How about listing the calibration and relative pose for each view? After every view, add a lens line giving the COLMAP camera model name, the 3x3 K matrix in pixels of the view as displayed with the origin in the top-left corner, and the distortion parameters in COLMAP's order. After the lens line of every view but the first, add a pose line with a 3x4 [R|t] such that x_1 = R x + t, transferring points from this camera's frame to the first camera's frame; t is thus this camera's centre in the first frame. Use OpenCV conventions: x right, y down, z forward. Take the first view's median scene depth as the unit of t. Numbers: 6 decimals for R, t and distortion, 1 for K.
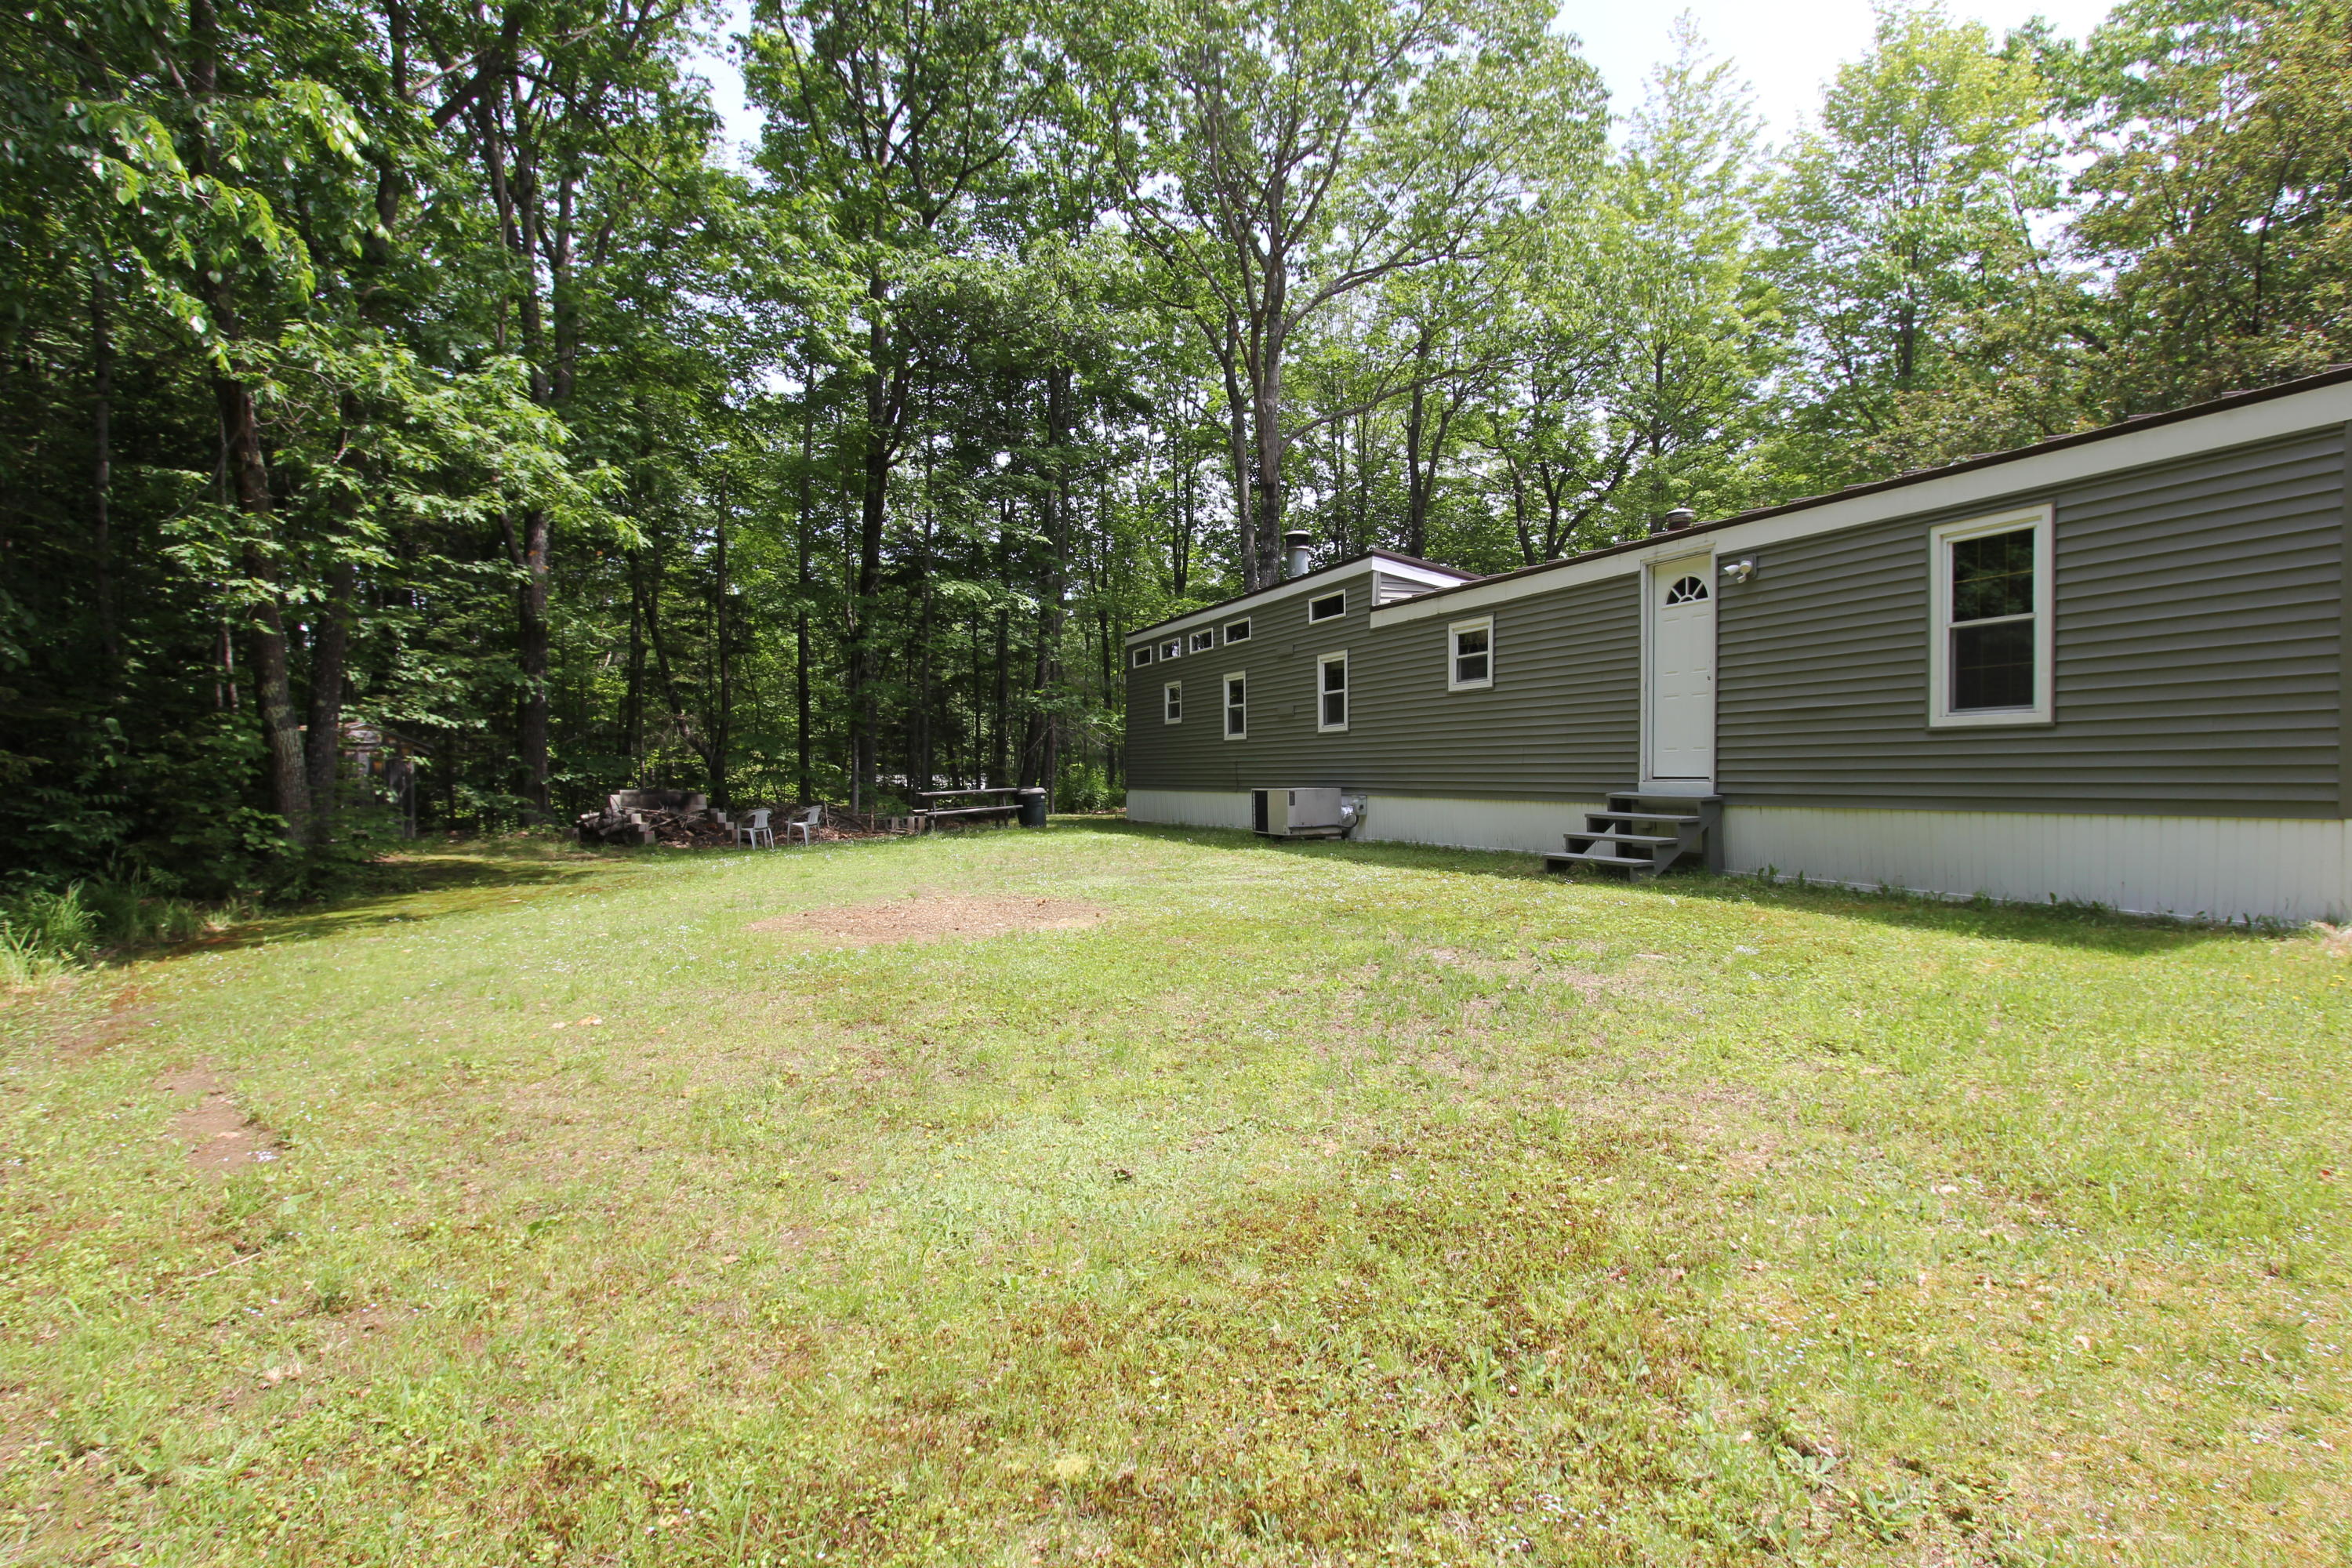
lens RADIAL K [[1239.9, 0, 1180.5], [0, 1239.9, 783.0], [0, 0, 1]] dist [-0.021038, 0.005248]
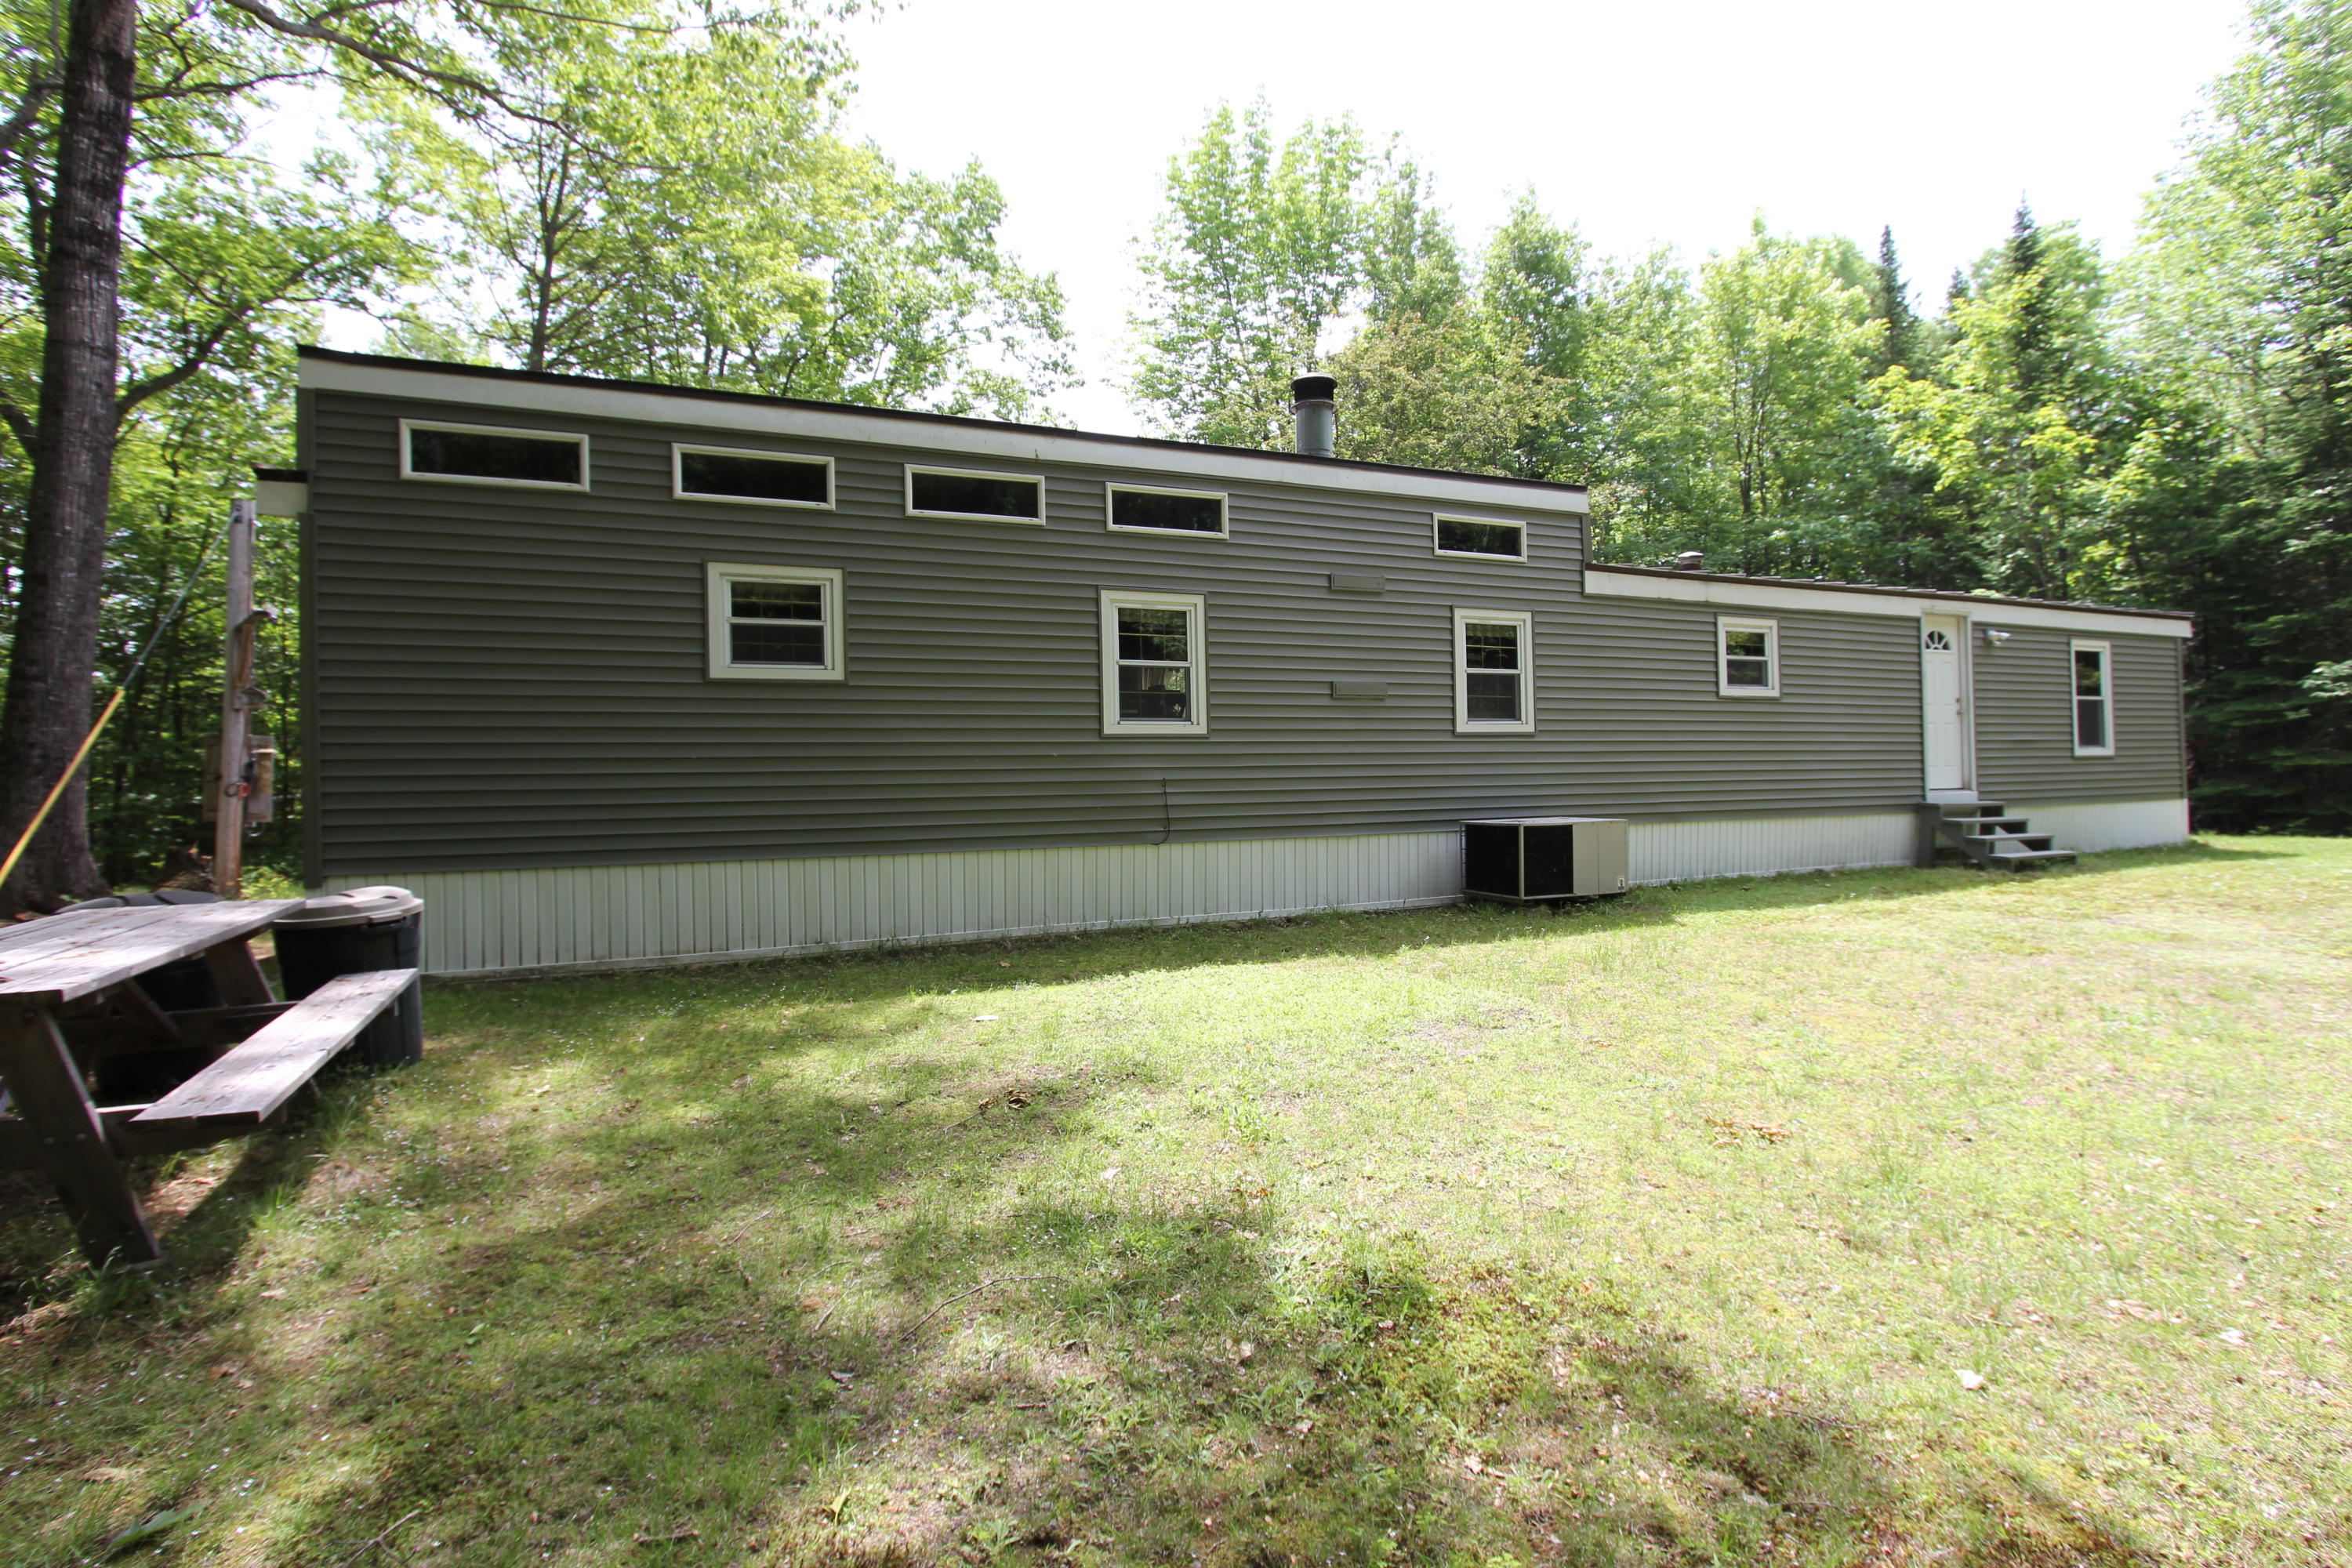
lens RADIAL K [[1123.7, 0, 1182.2], [0, 1123.7, 788.1], [0, 0, 1]] dist [-0.021150, 0.003277]
pose [[-0.037494, 0.022325, 0.999047, -0.607788], [0.035350, 0.999154, -0.021001, -0.008007], [-0.998671, 0.034529, -0.038251, 1.590428]]
